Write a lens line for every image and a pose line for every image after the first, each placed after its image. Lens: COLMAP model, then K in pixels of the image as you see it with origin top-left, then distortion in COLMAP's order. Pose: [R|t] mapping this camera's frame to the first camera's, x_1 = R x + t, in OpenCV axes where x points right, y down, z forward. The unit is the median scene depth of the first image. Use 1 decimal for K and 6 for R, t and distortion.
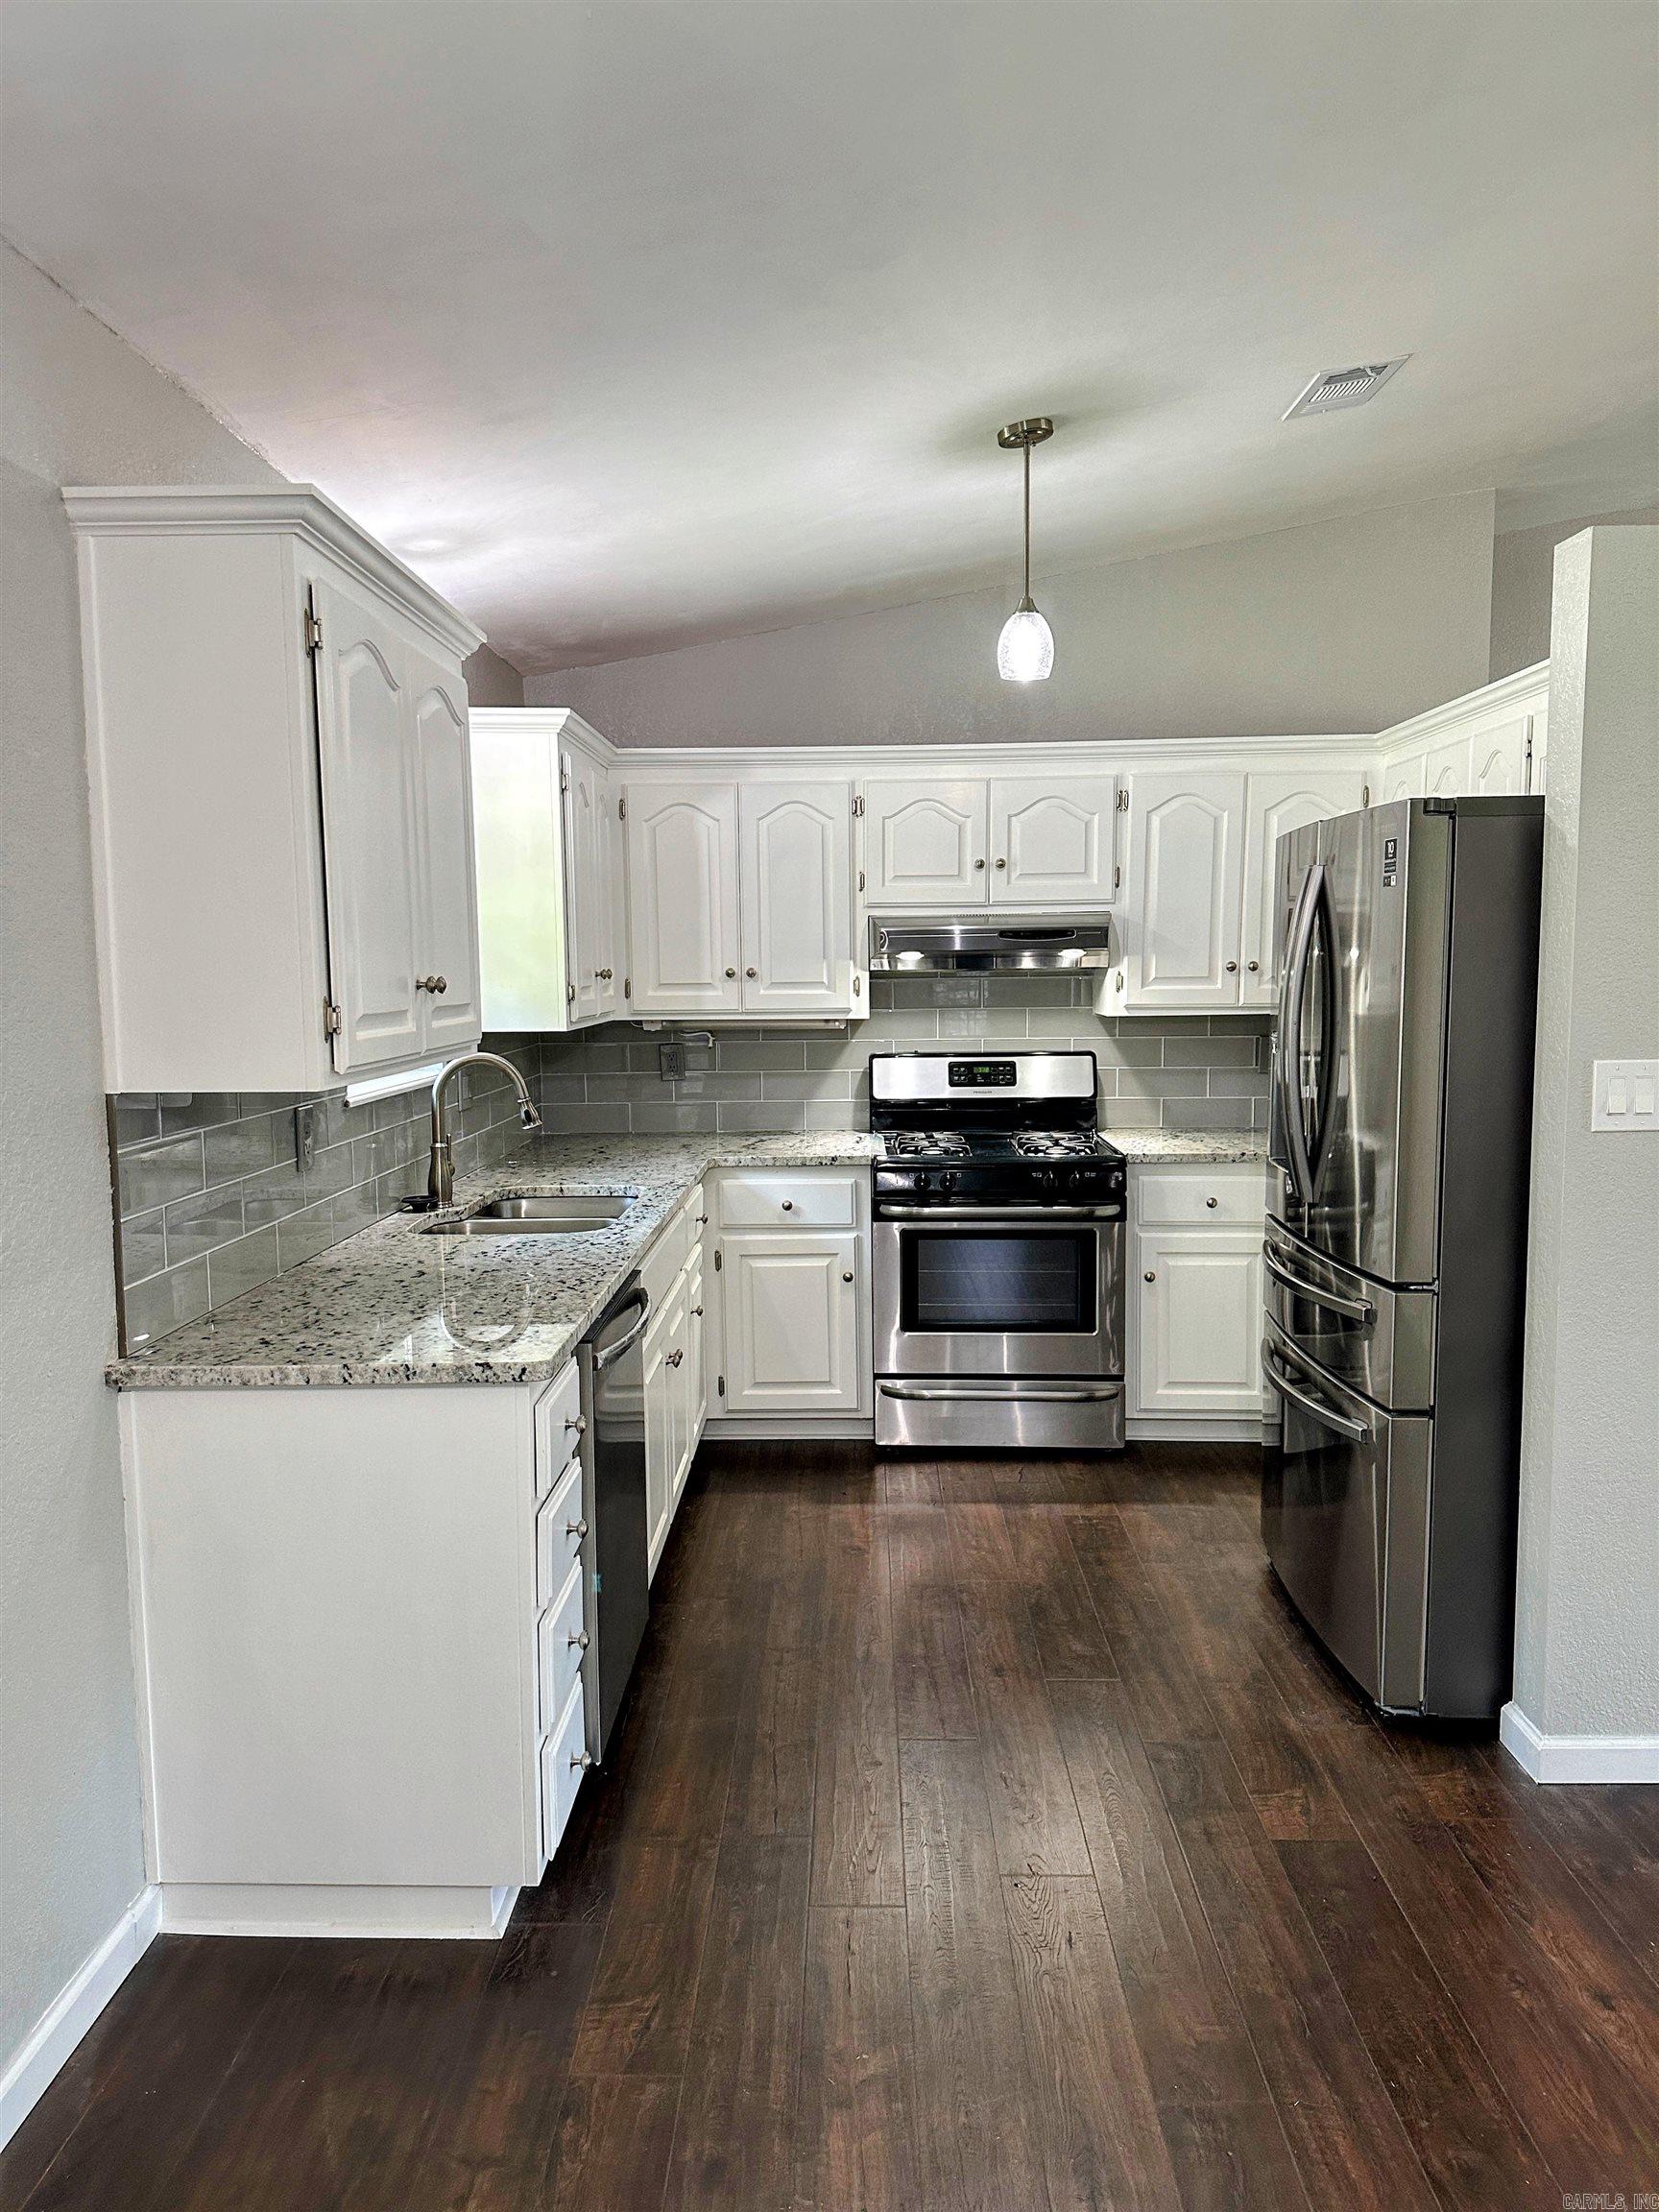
lens RADIAL K [[1549.0, 0, 831.6], [0, 1549.0, 1114.8], [0, 0, 1]] dist [0.173930, -0.310345]
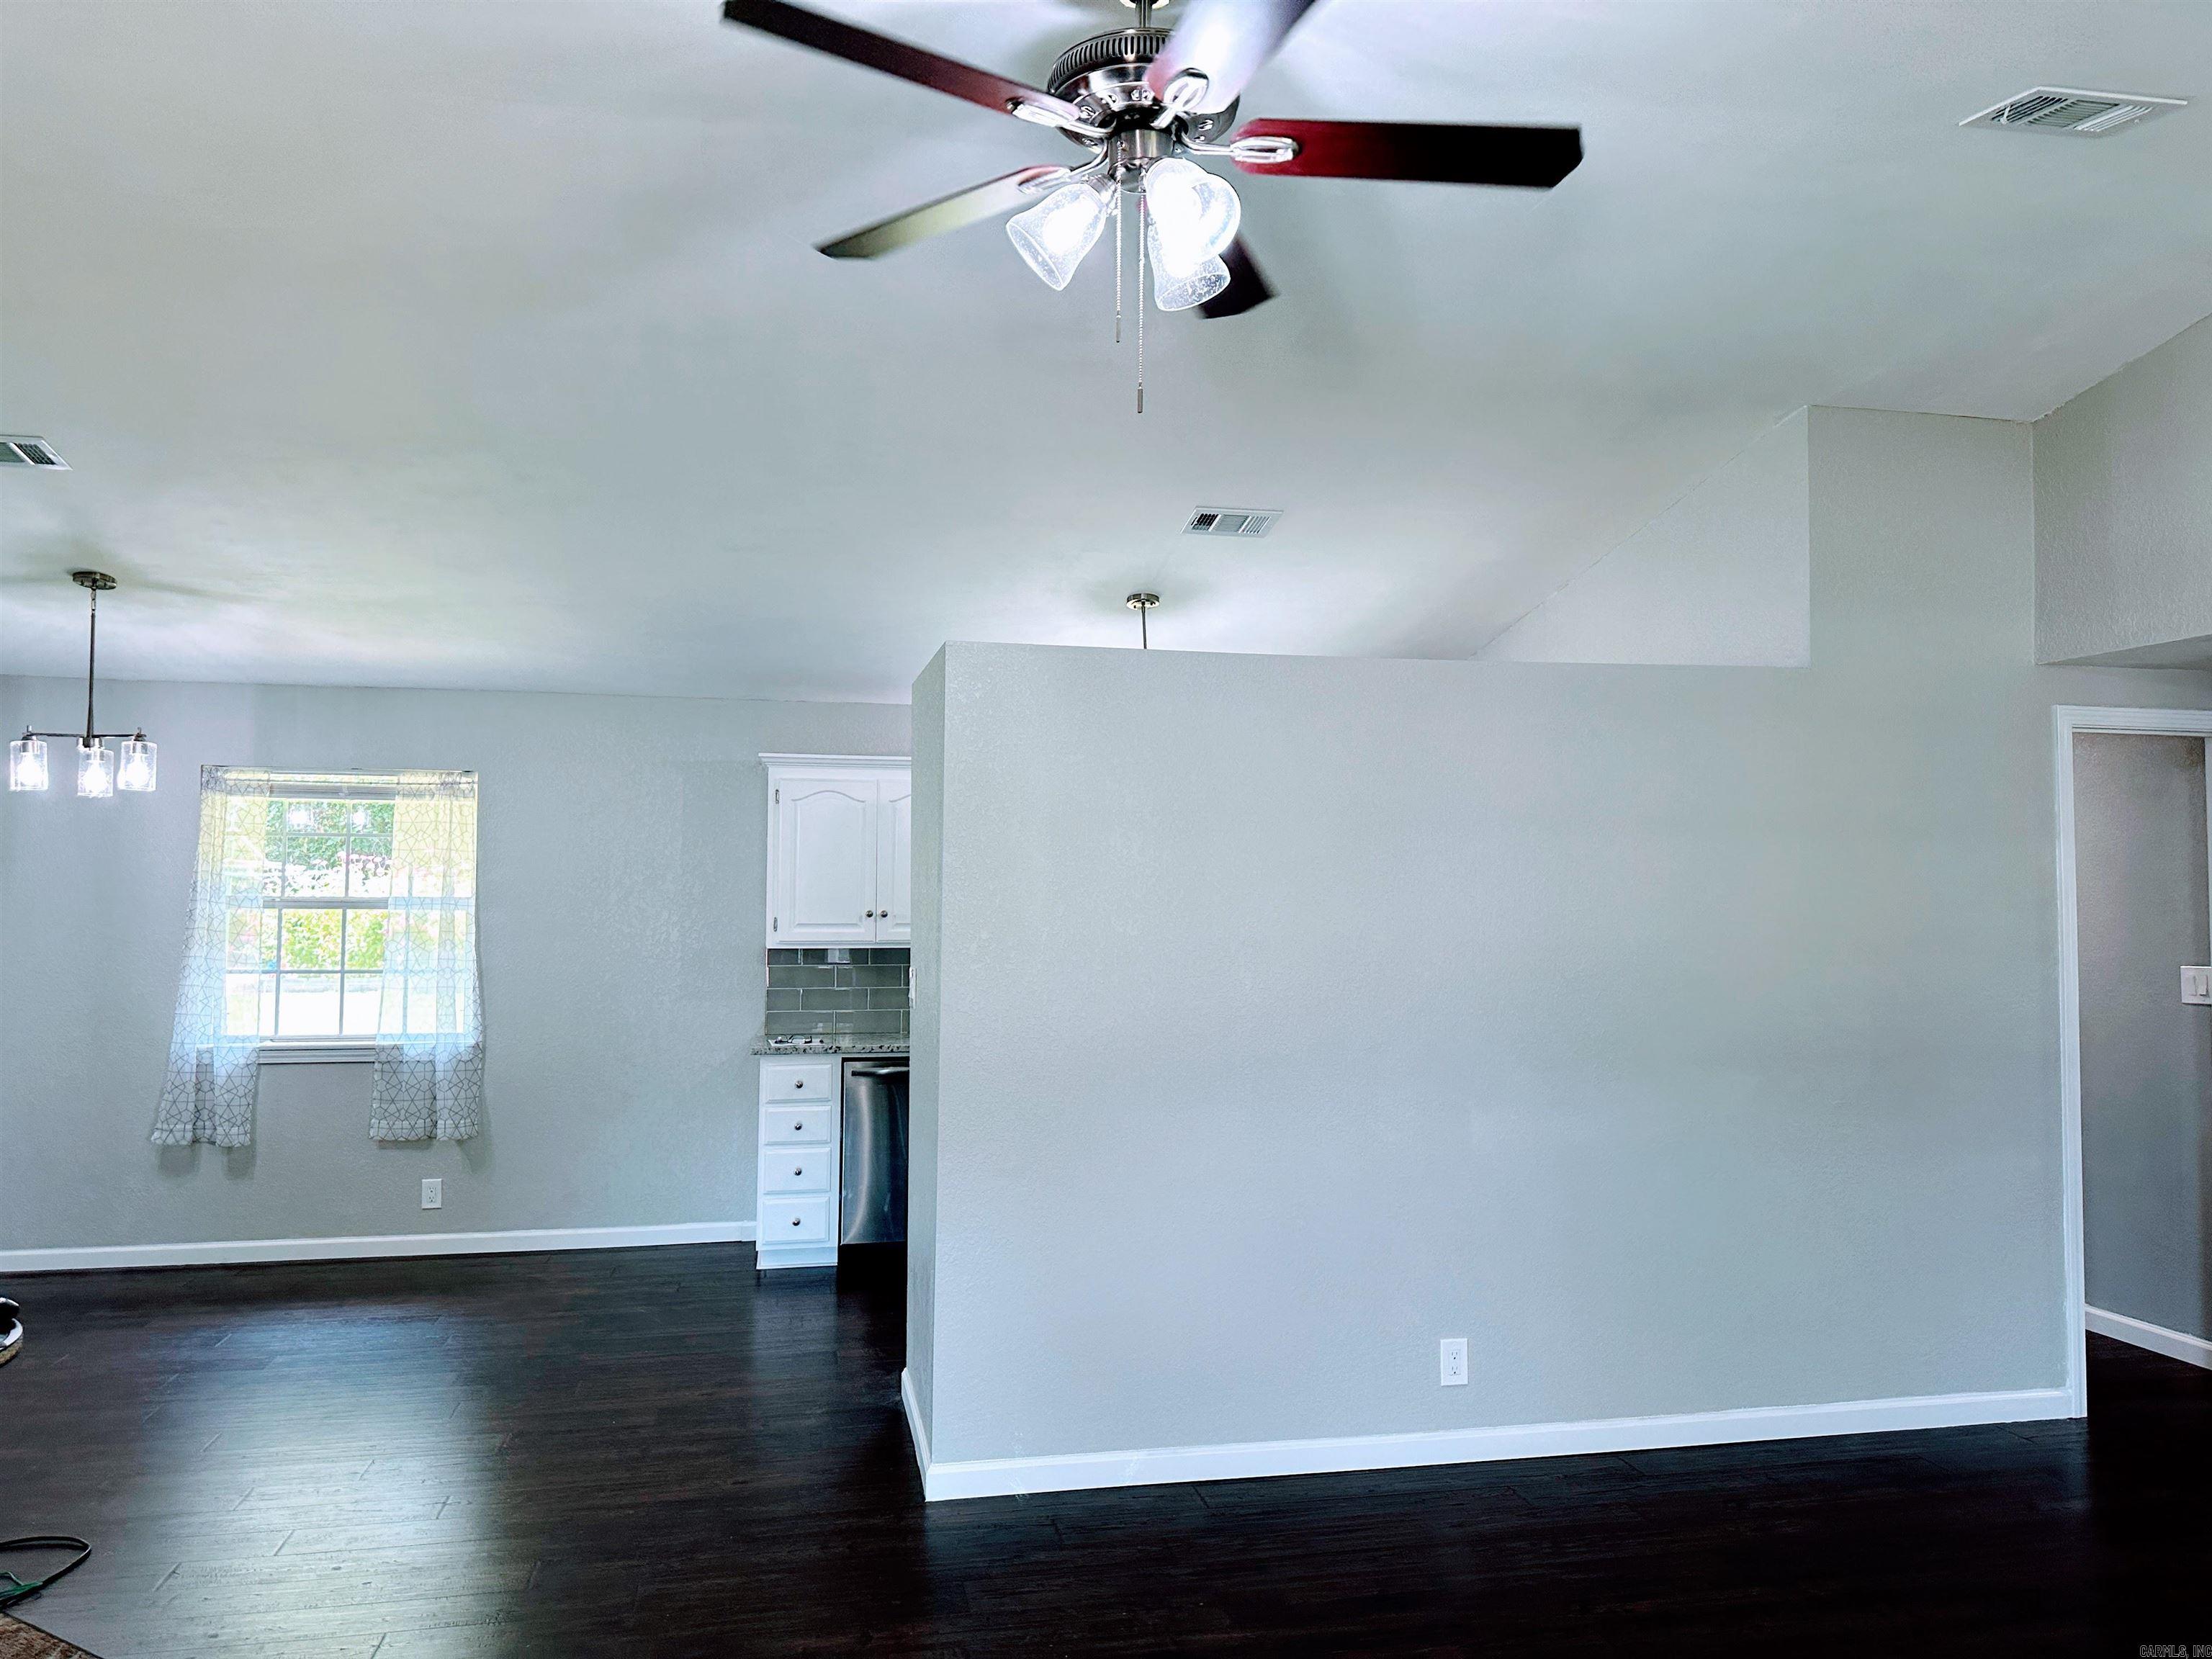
lens RADIAL K [[1562.7, 0, 1106.0], [0, 1562.7, 829.5], [0, 0, 1]] dist [0.135850, -0.198808]
pose [[0.222786, -0.035550, -0.974219, 2.604075], [-0.105892, 0.992540, -0.060434, -0.116919], [0.969099, 0.116626, 0.217359, 0.860211]]
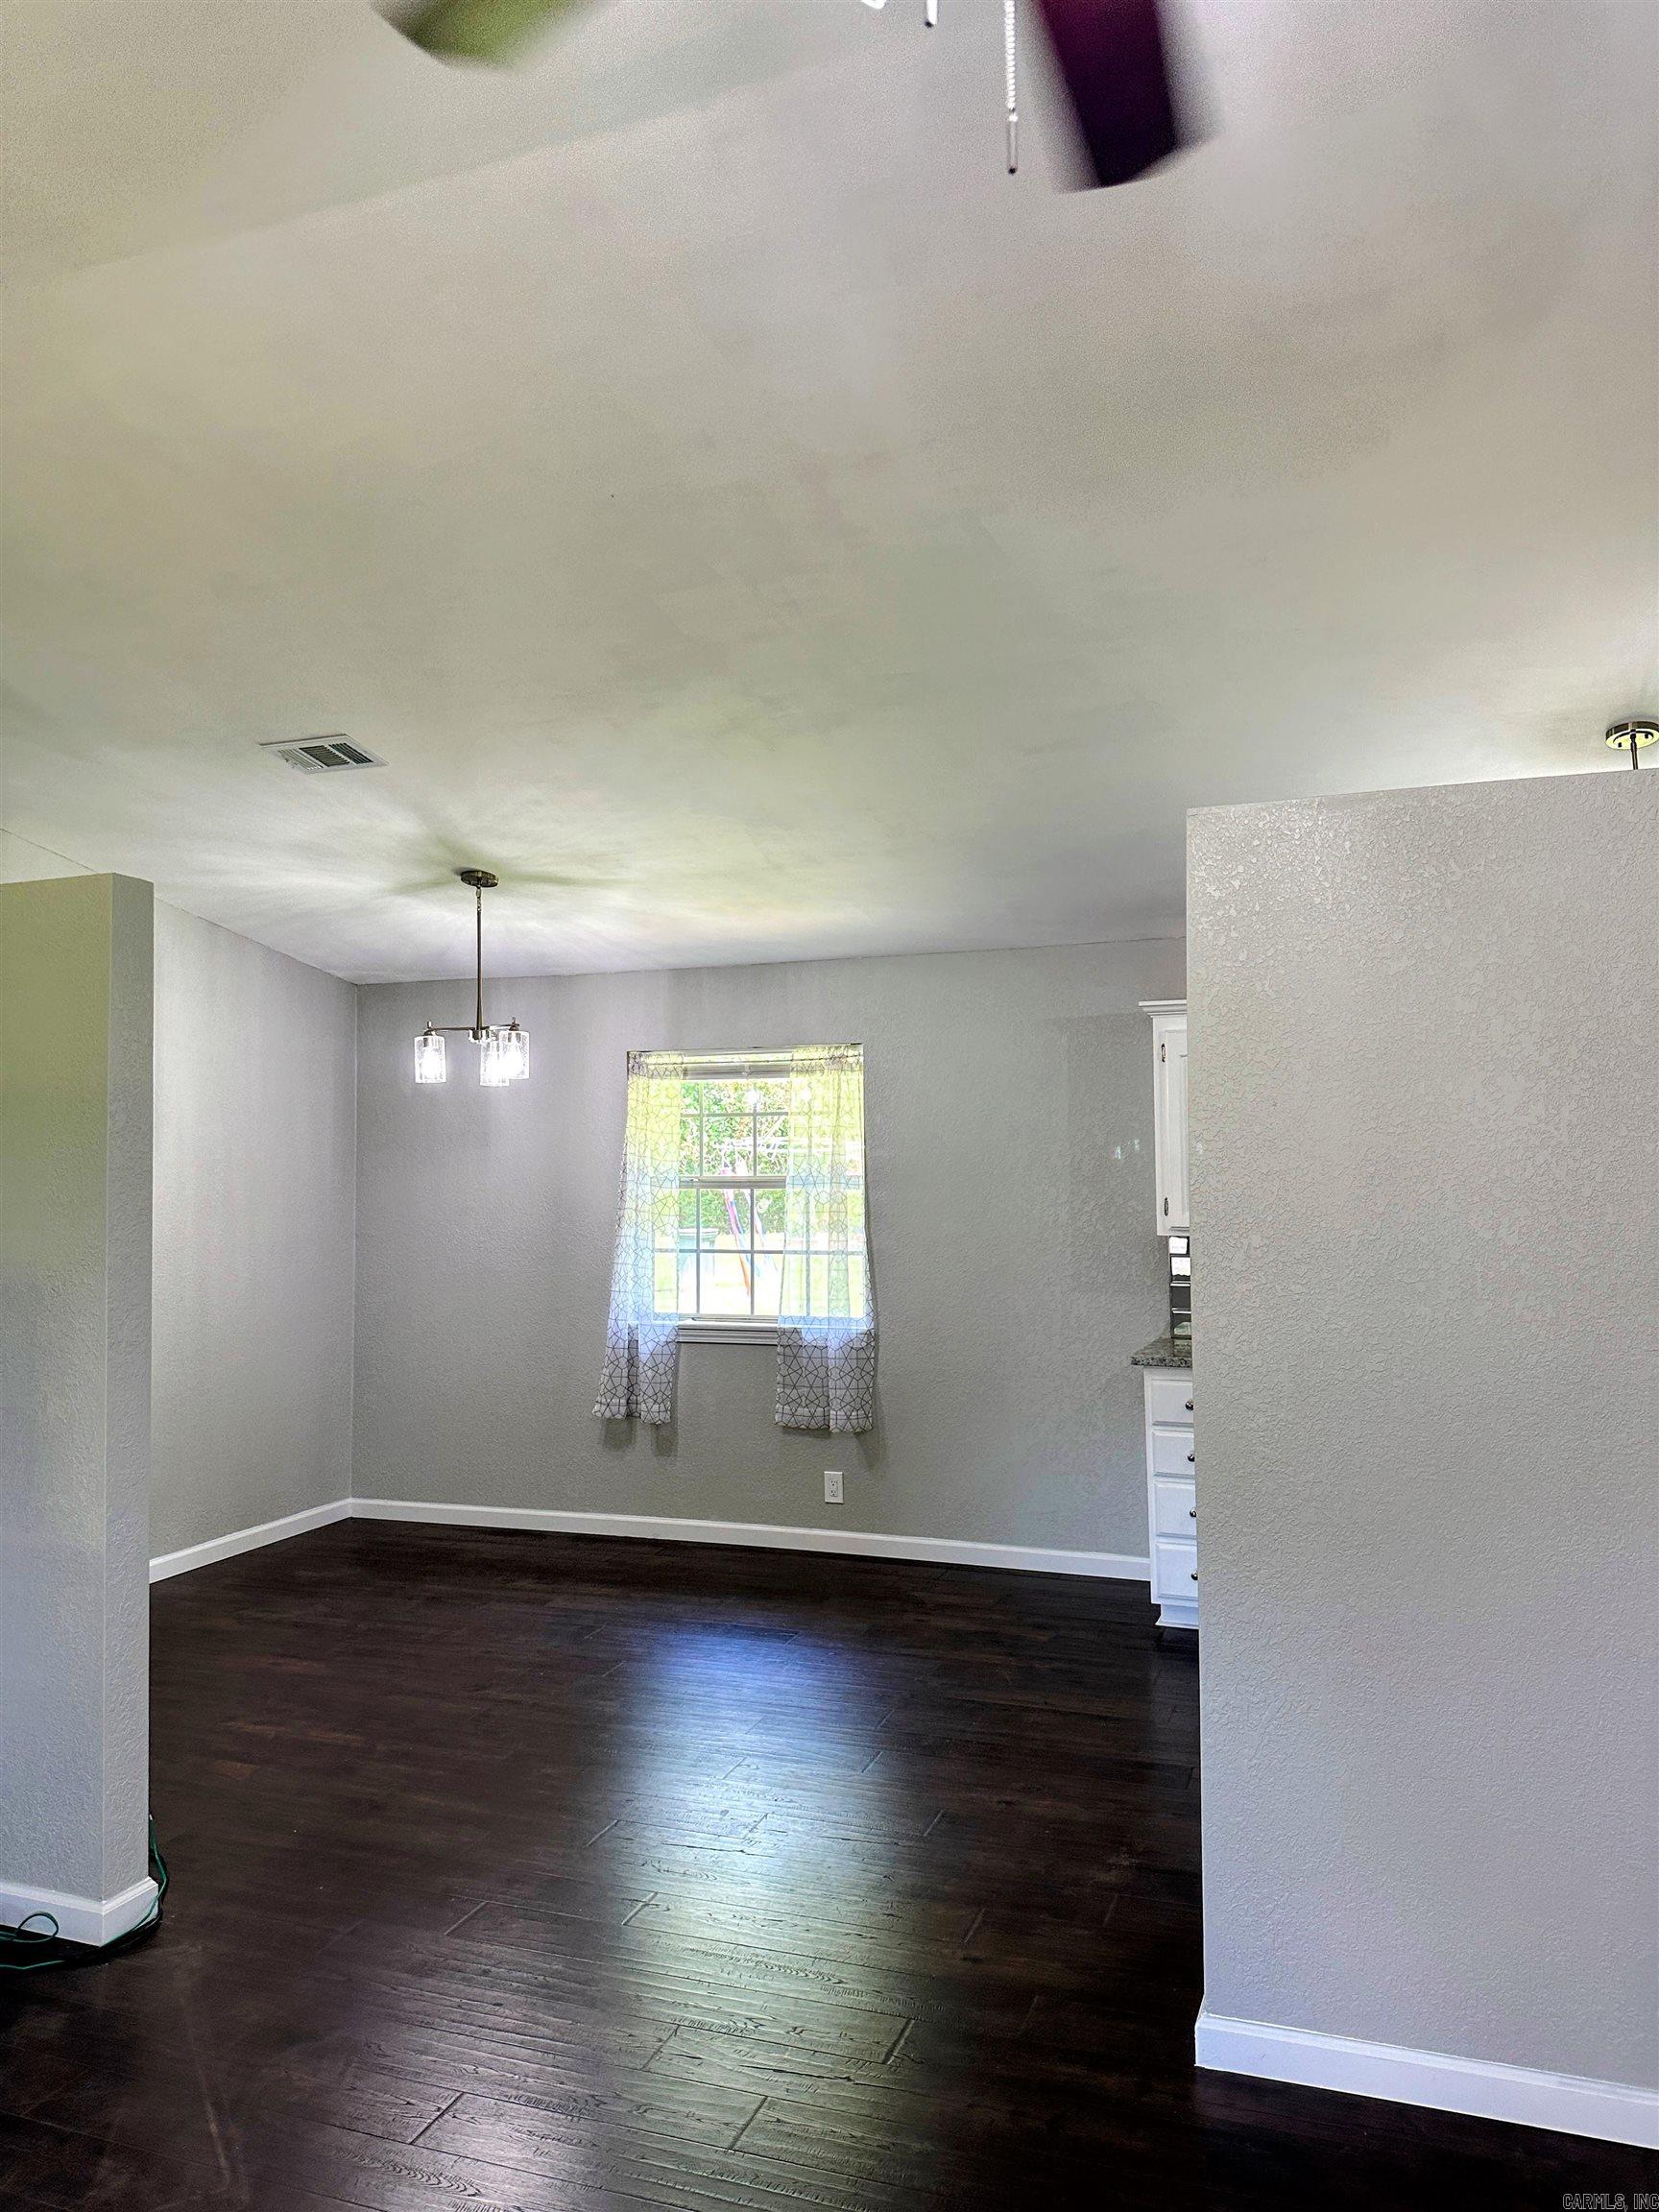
lens RADIAL K [[1549.0, 0, 831.6], [0, 1549.0, 1114.8], [0, 0, 1]] dist [0.173930, -0.310345]
pose [[-0.320326, -0.020672, -0.947082, 2.083509], [-0.083844, 0.996457, 0.006608, -0.165312], [0.943590, 0.081524, -0.320924, 1.187628]]
